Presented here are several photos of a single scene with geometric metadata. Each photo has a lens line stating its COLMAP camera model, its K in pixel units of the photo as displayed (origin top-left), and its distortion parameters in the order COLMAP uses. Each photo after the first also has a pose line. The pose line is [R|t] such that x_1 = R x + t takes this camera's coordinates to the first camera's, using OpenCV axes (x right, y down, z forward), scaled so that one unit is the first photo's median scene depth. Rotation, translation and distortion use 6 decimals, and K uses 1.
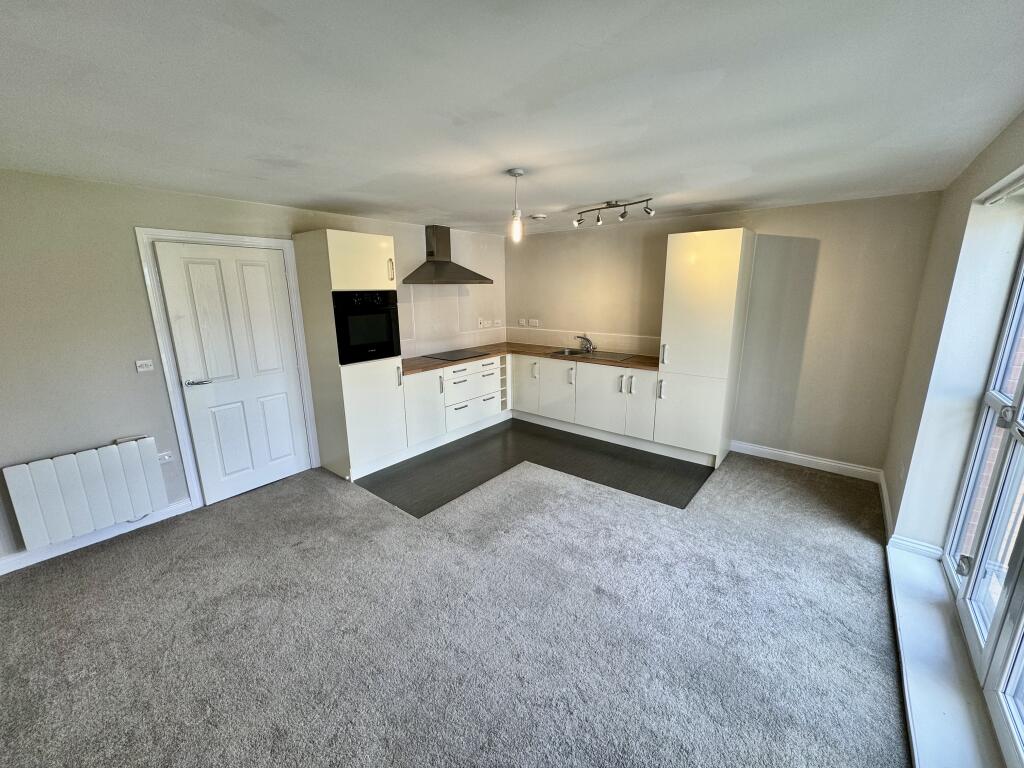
lens RADIAL K [[407.6, 0, 513.8], [0, 407.6, 383.0], [0, 0, 1]] dist [0.000385, 0.000012]
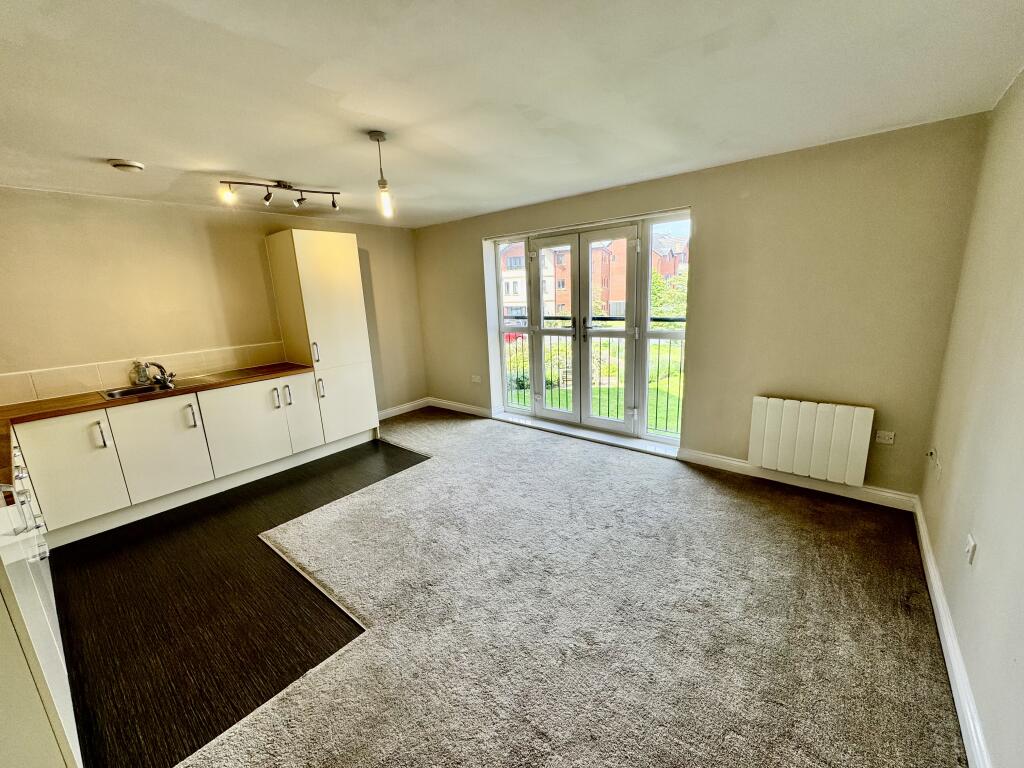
lens RADIAL K [[407.6, 0, 513.8], [0, 407.6, 383.0], [0, 0, 1]] dist [0.000385, 0.000012]
pose [[0.000061, -0.213174, 0.977014, -0.544278], [0.271091, 0.940432, 0.205175, -0.066093], [-0.962554, 0.264847, 0.057847, 0.455670]]
